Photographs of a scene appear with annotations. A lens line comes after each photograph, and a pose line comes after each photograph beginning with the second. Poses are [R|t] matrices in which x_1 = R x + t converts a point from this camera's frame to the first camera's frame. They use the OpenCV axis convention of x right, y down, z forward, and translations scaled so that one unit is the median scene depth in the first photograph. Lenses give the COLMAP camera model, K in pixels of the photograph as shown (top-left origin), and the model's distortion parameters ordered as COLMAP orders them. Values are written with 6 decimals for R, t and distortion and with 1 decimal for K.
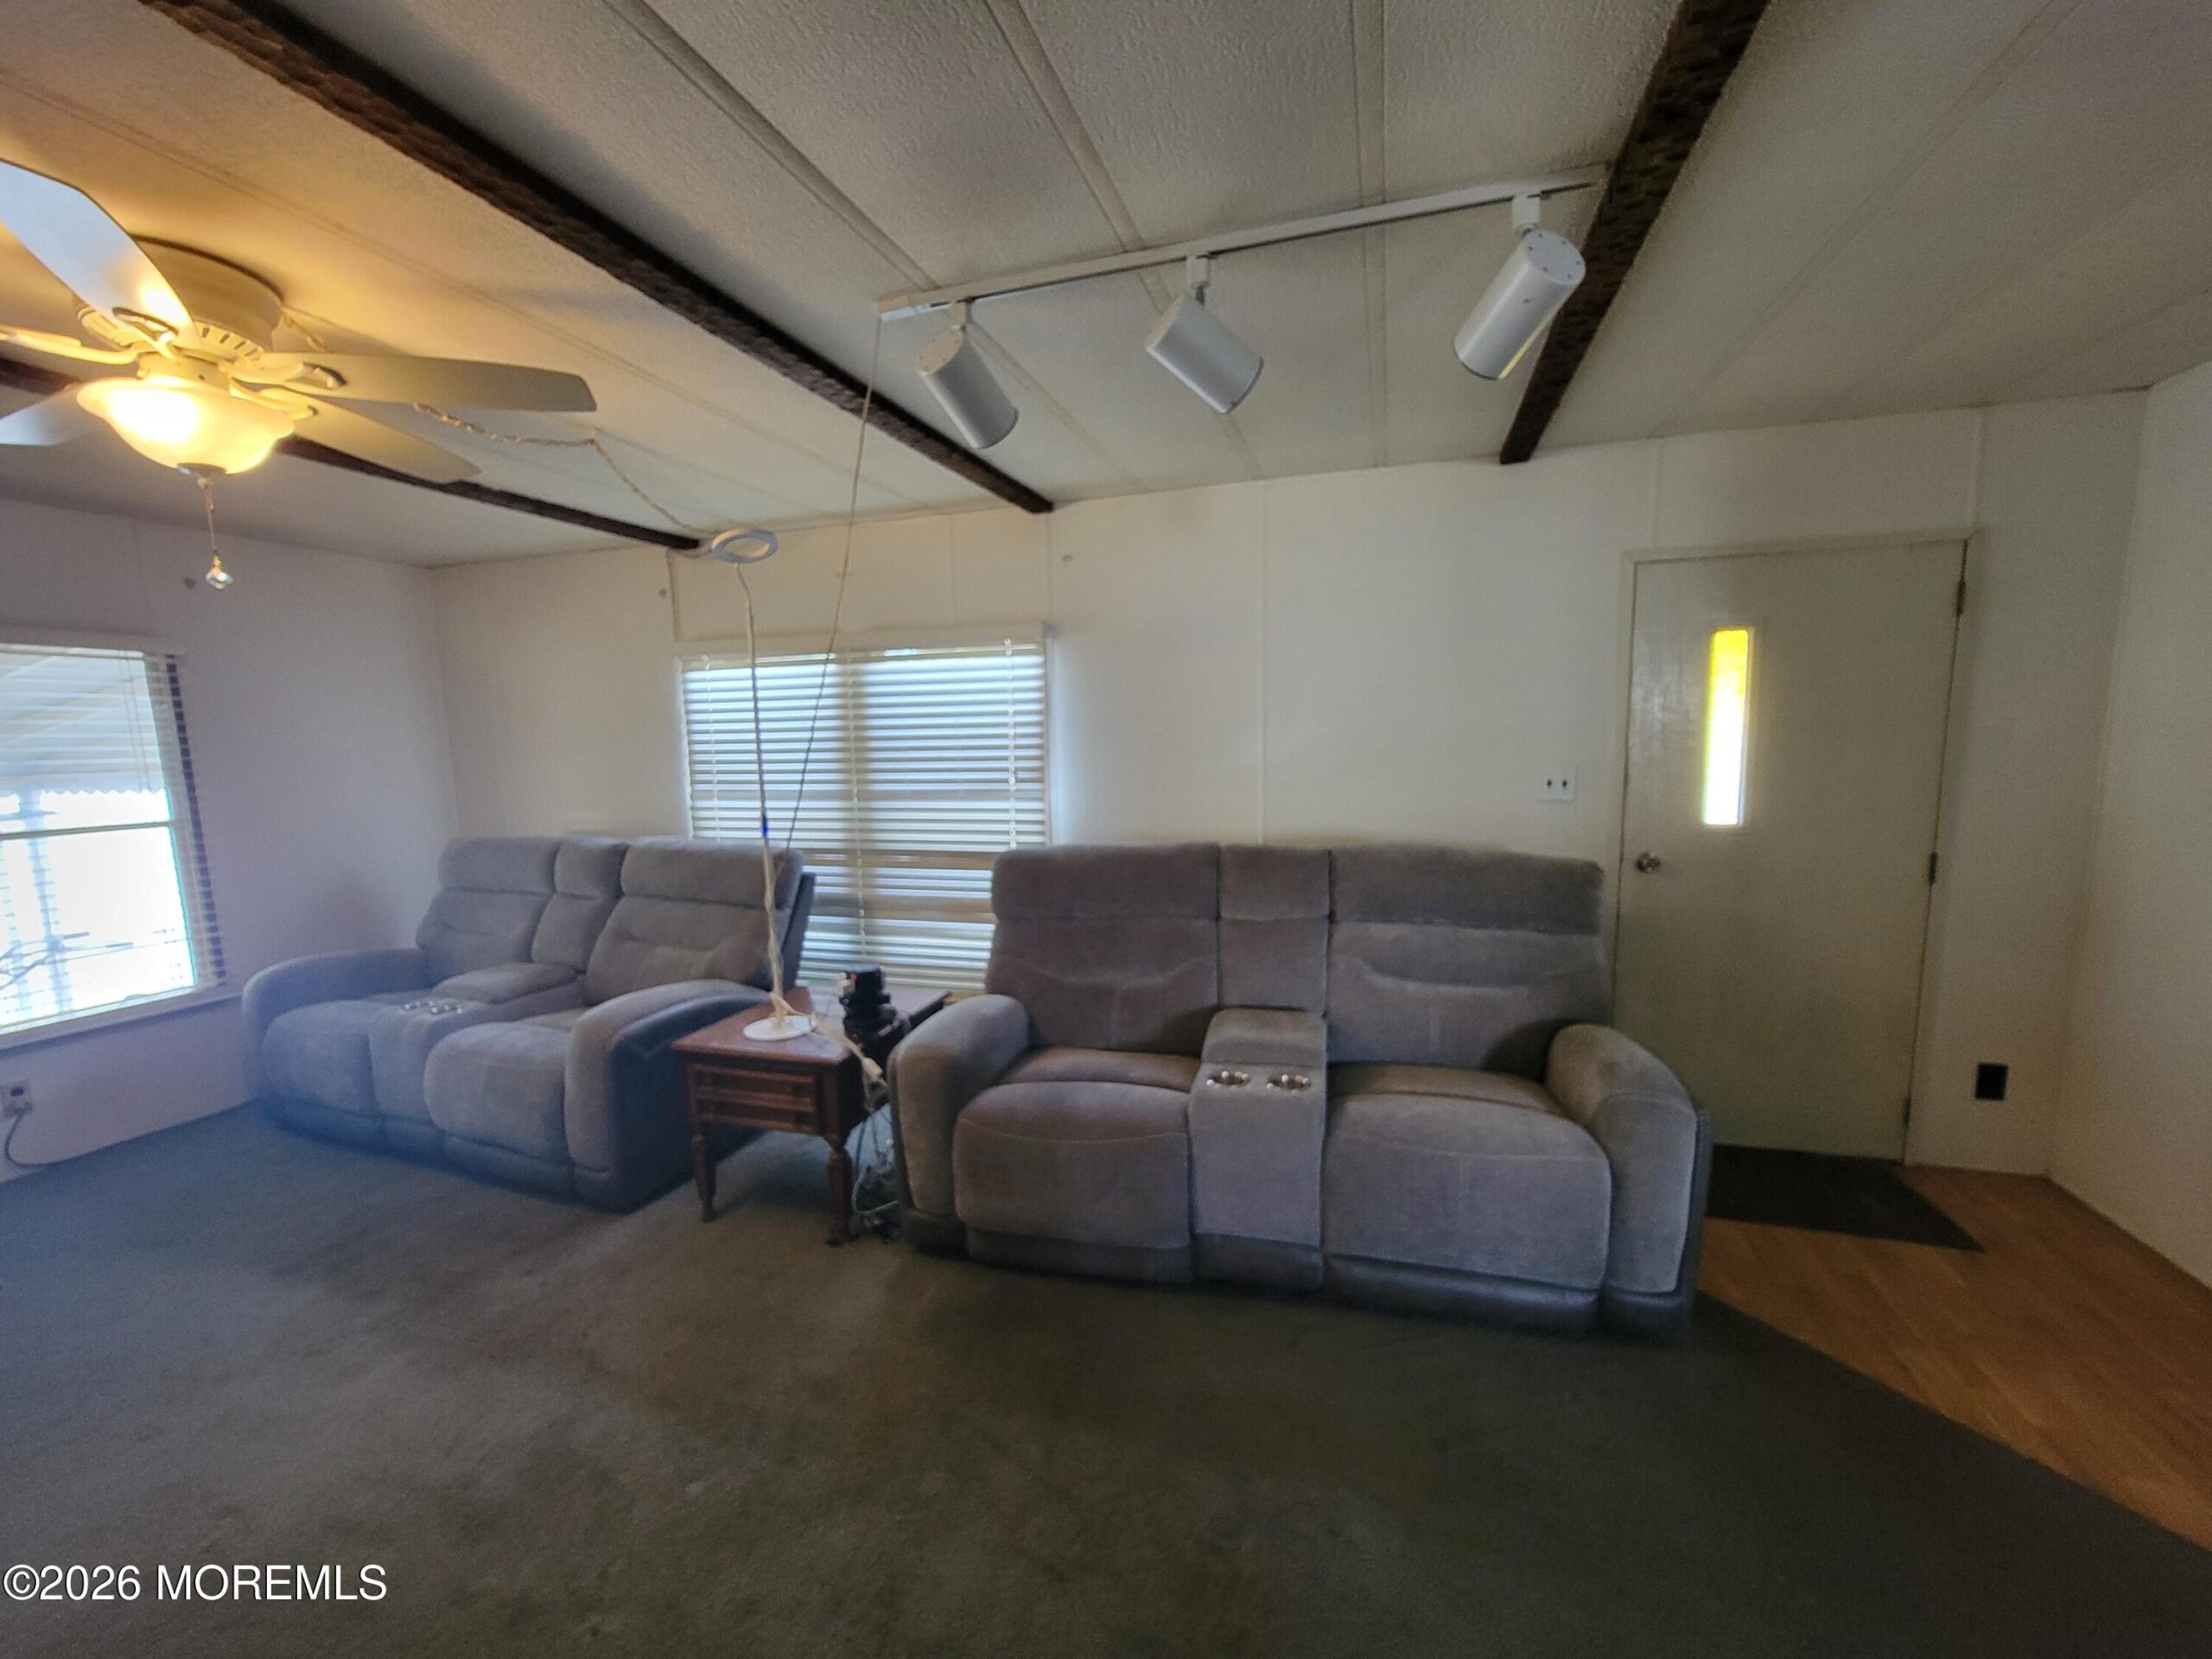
lens RADIAL K [[911.1, 0, 1099.5], [0, 911.1, 862.0], [0, 0, 1]] dist [-0.000943, -0.000013]
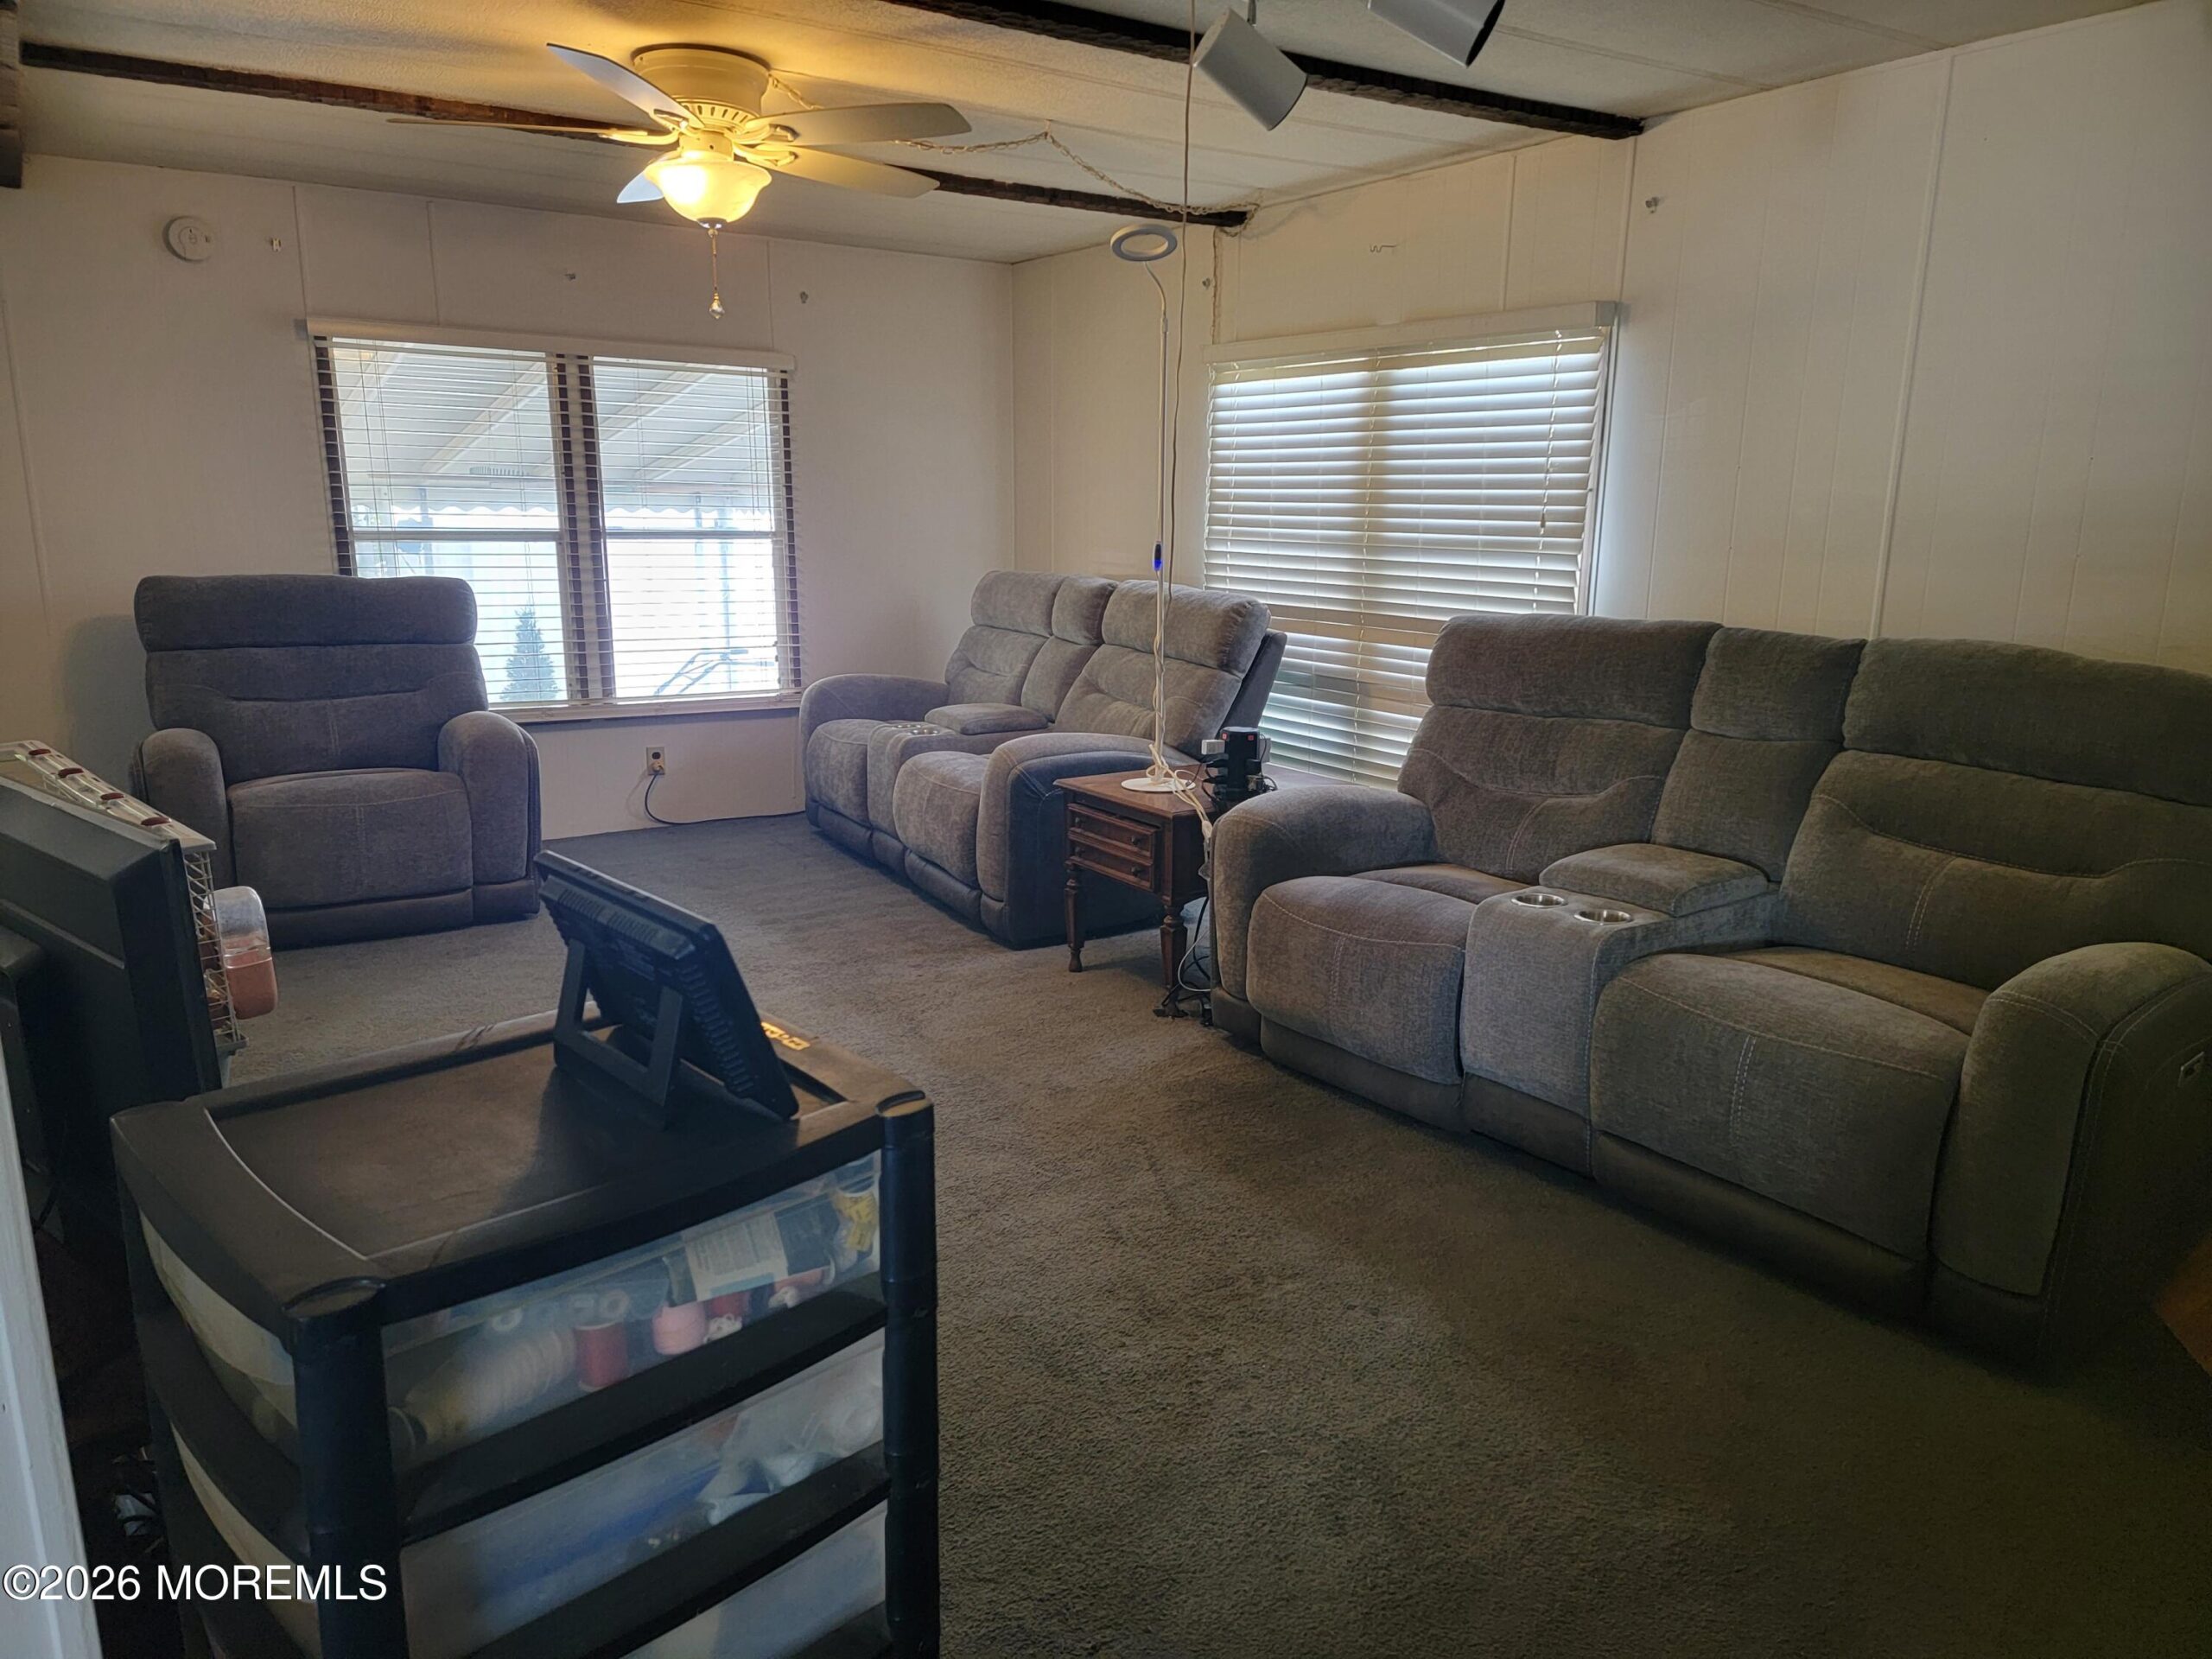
lens RADIAL K [[1522.0, 0, 1116.6], [0, 1522.0, 841.4], [0, 0, 1]] dist [0.070793, -0.001561]
pose [[0.786426, 0.167769, -0.594465, 0.460735], [-0.115529, 0.985375, 0.125256, 0.044961], [0.606785, -0.029827, 0.794306, -0.207679]]
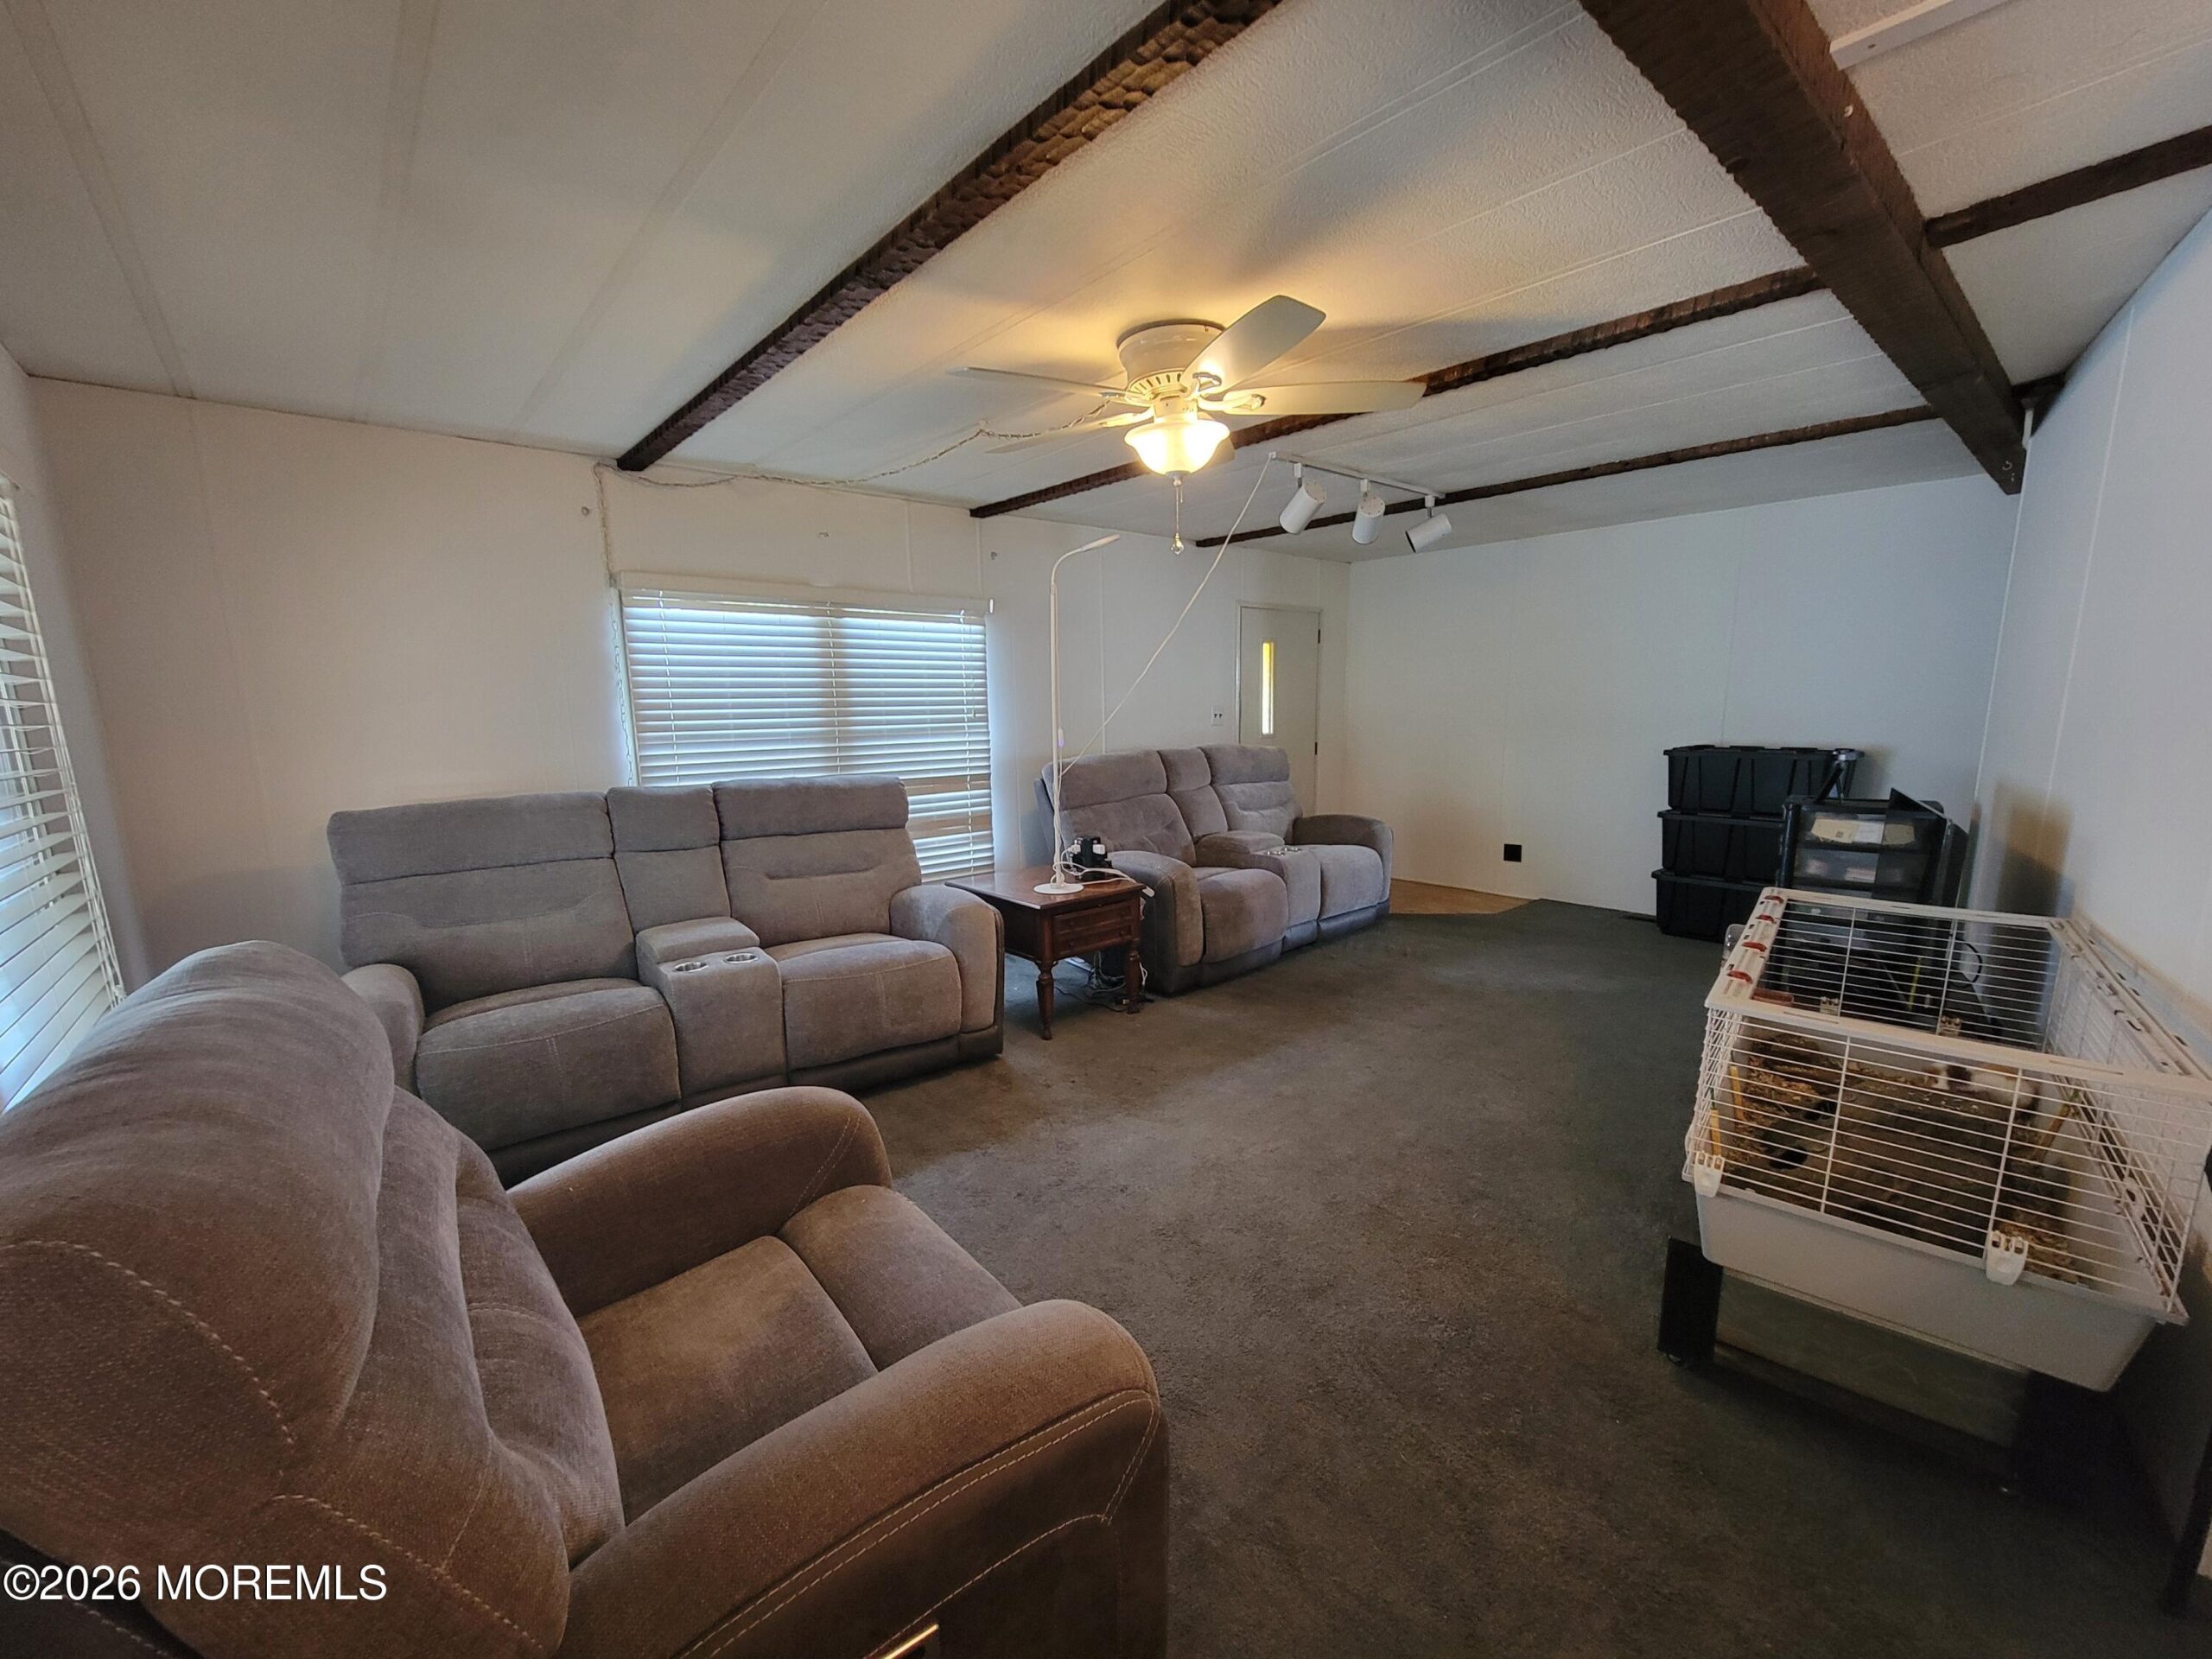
lens RADIAL K [[911.1, 0, 1099.5], [0, 911.1, 862.0], [0, 0, 1]] dist [-0.000943, -0.000013]
pose [[0.528677, -0.133487, 0.838261, -1.255890], [0.124430, 0.989076, 0.079028, 0.035801], [-0.839653, 0.062524, 0.539512, 0.174794]]
